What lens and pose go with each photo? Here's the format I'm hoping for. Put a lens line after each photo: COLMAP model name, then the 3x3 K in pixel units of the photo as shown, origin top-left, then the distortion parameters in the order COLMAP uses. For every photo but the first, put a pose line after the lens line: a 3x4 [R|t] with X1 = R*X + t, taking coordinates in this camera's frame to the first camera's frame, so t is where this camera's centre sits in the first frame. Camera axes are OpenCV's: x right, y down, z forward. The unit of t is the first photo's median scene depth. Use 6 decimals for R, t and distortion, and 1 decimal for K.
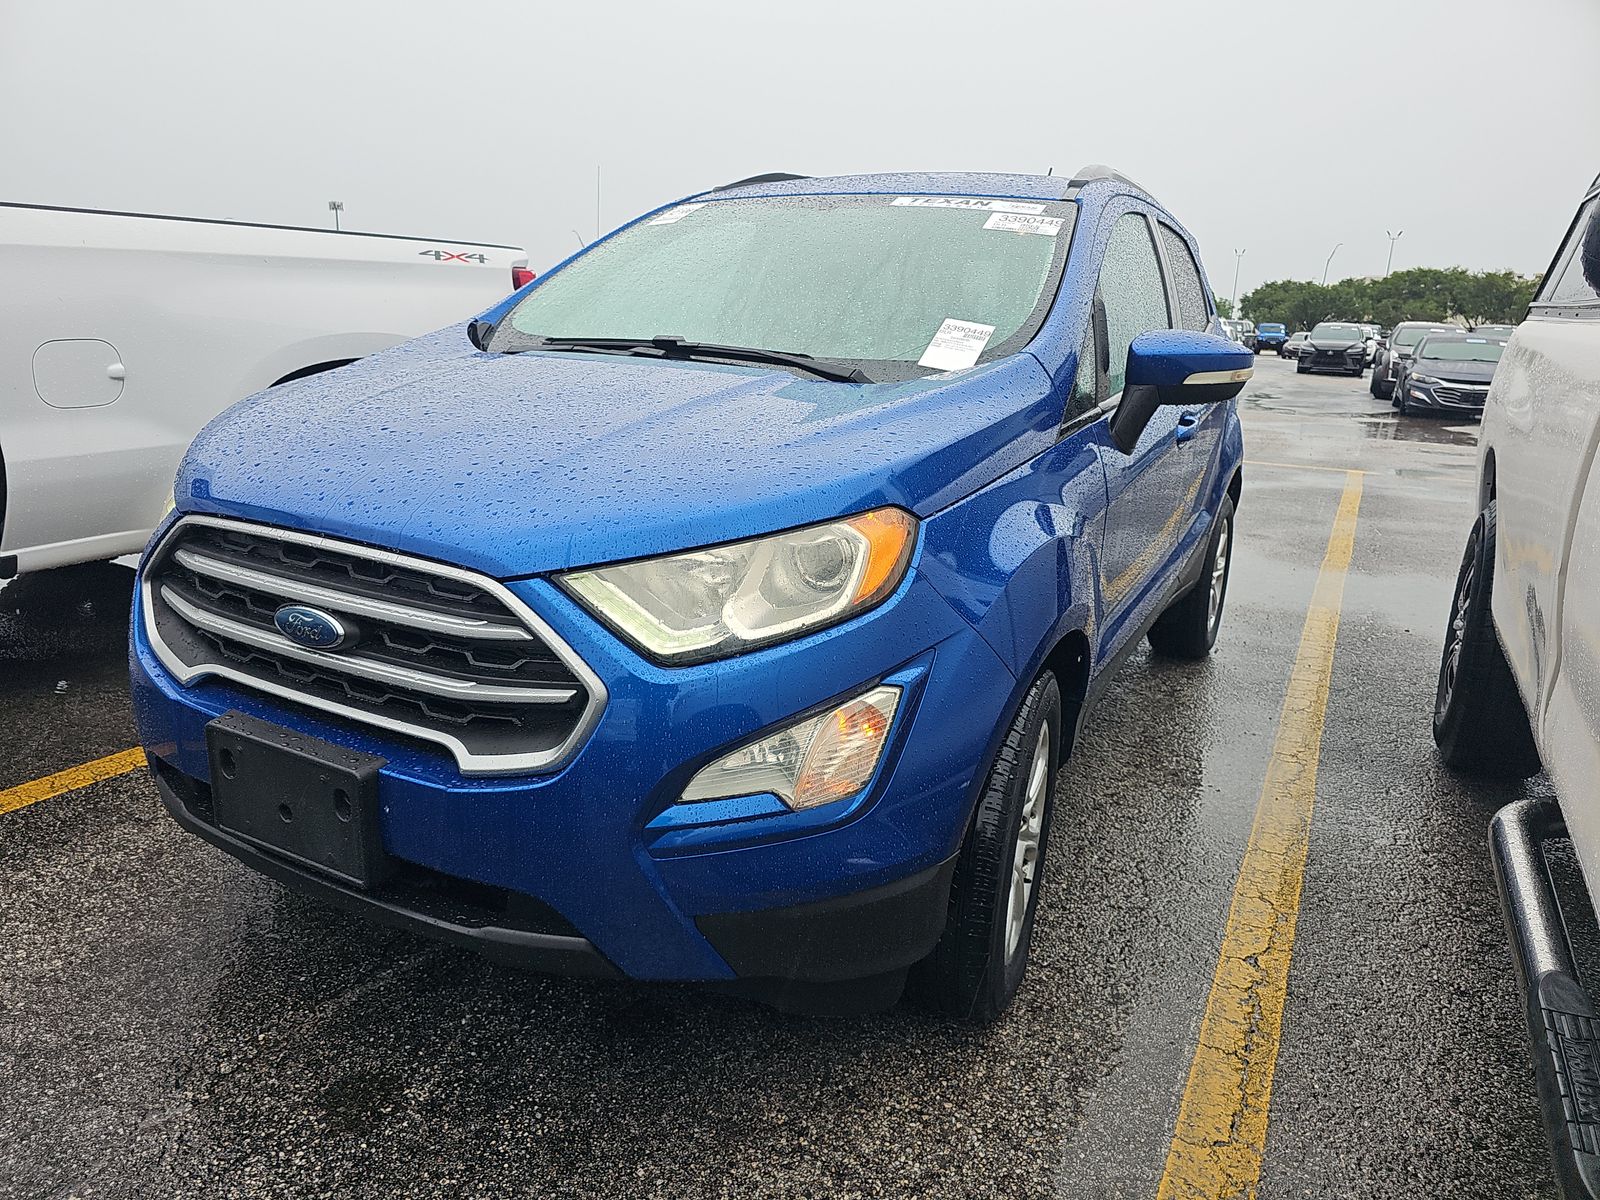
lens RADIAL K [[1073.2, 0, 800.0], [0, 1073.2, 600.0], [0, 0, 1]] dist [0.023085, -0.007252]
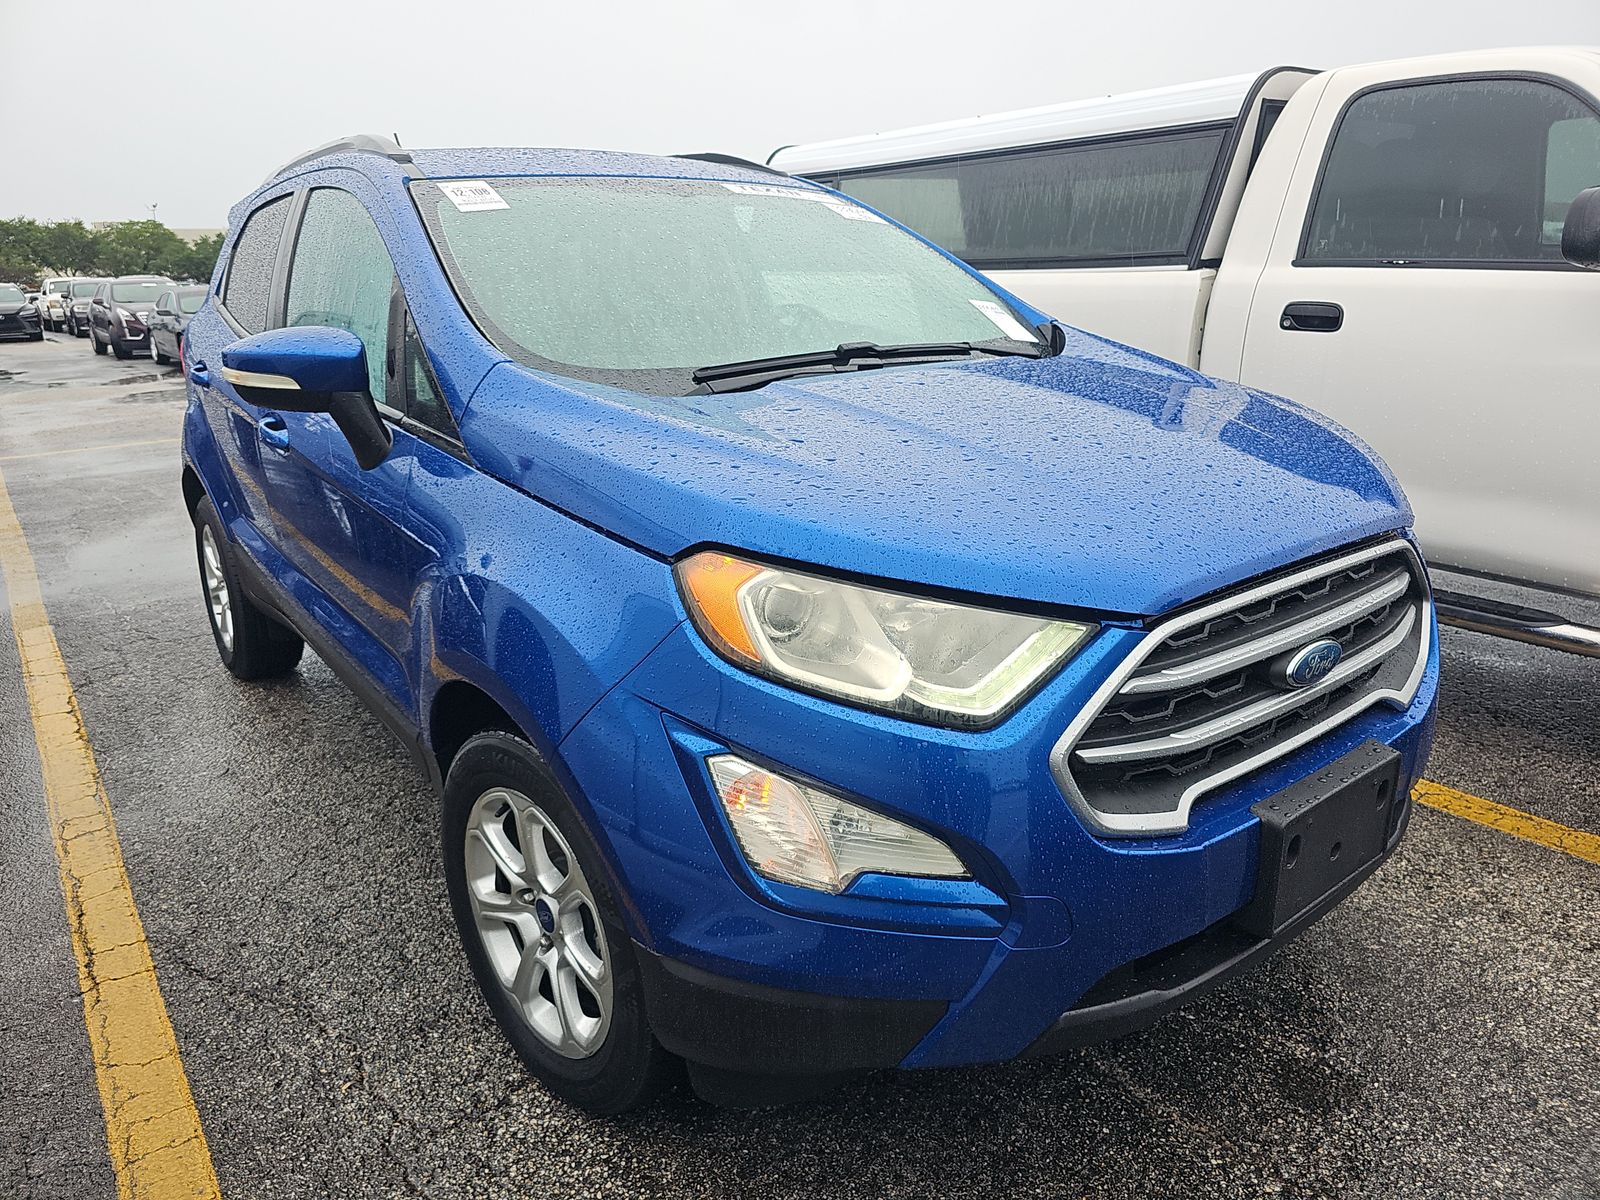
lens RADIAL K [[1066.4, 0, 798.4], [0, 1066.4, 575.4], [0, 0, 1]] dist [0.004624, -0.000126]
pose [[0.399027, -0.306275, 0.864276, -1.248978], [0.282935, 0.937699, 0.201666, -0.322241], [-0.872196, 0.164064, 0.460823, 0.817455]]
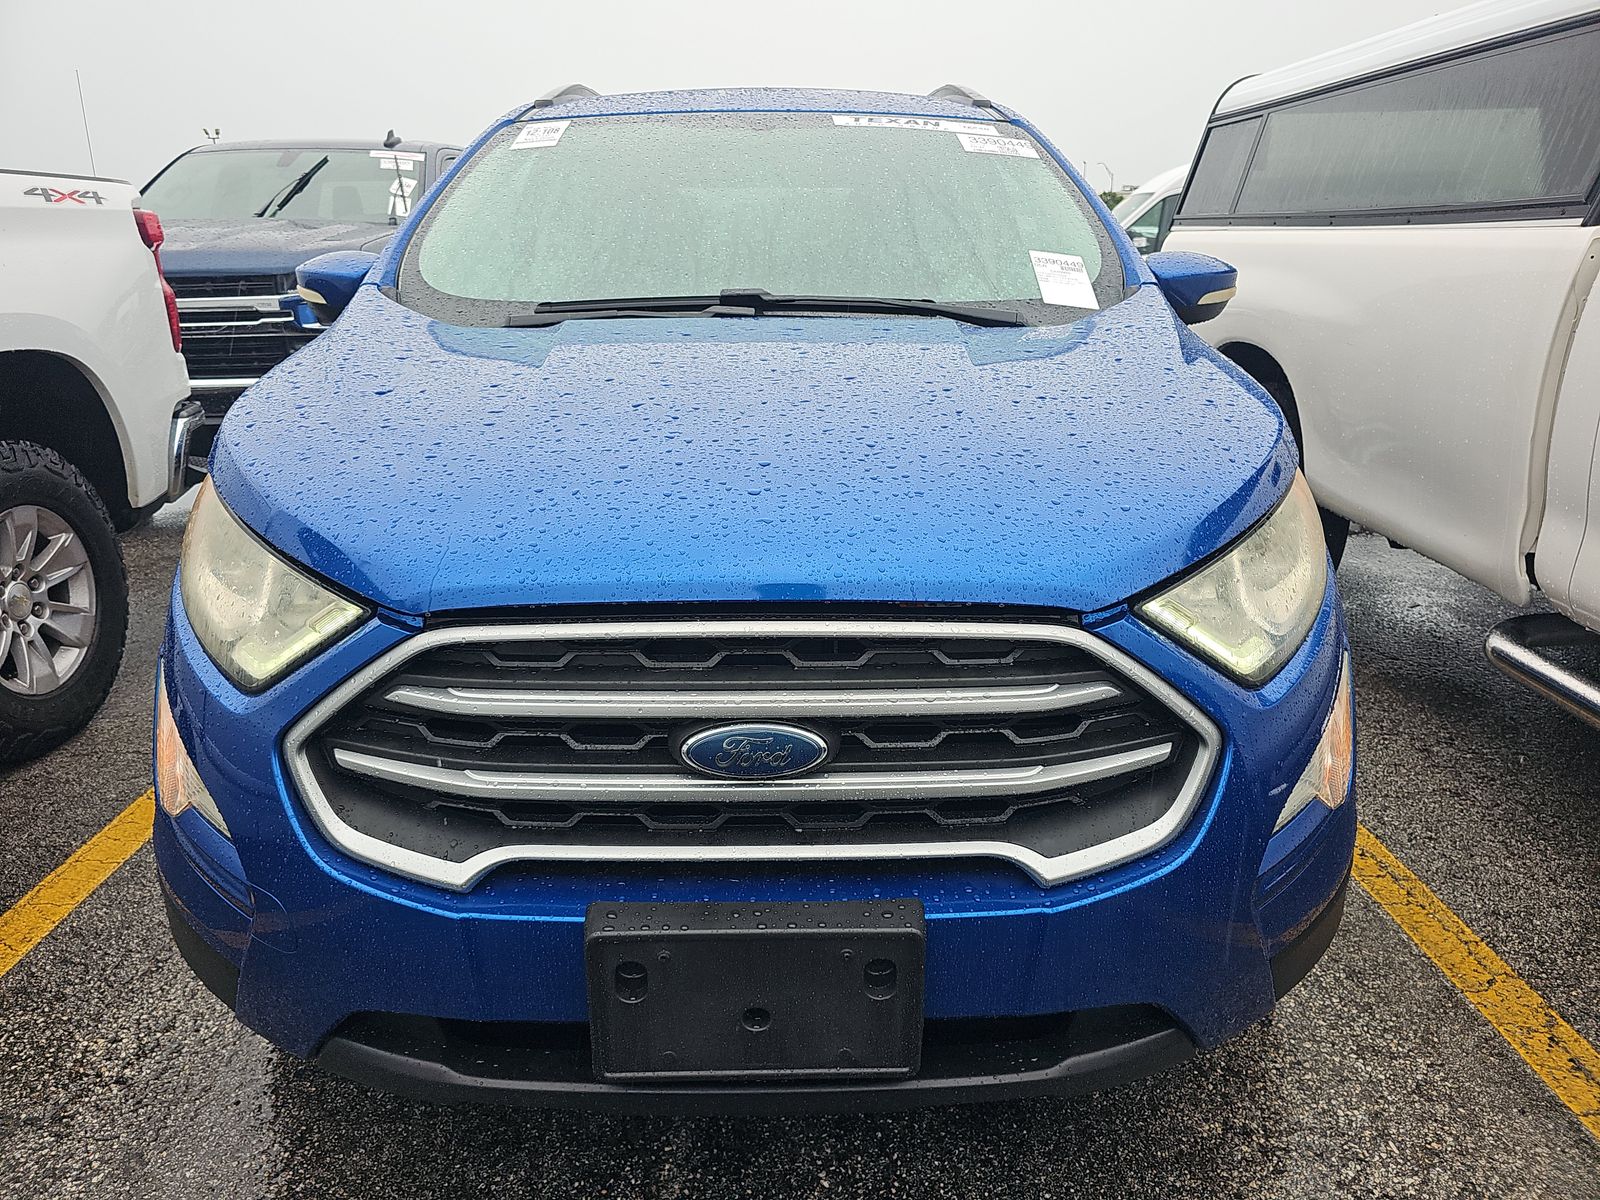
lens RADIAL K [[1069.5, 0, 800.0], [0, 1069.5, 600.0], [0, 0, 1]] dist [0.007061, 0.001549]
pose [[0.868103, -0.196914, 0.455656, -0.622135], [0.167238, 0.980307, 0.105026, -0.117647], [-0.467364, -0.014970, 0.883938, 0.332482]]
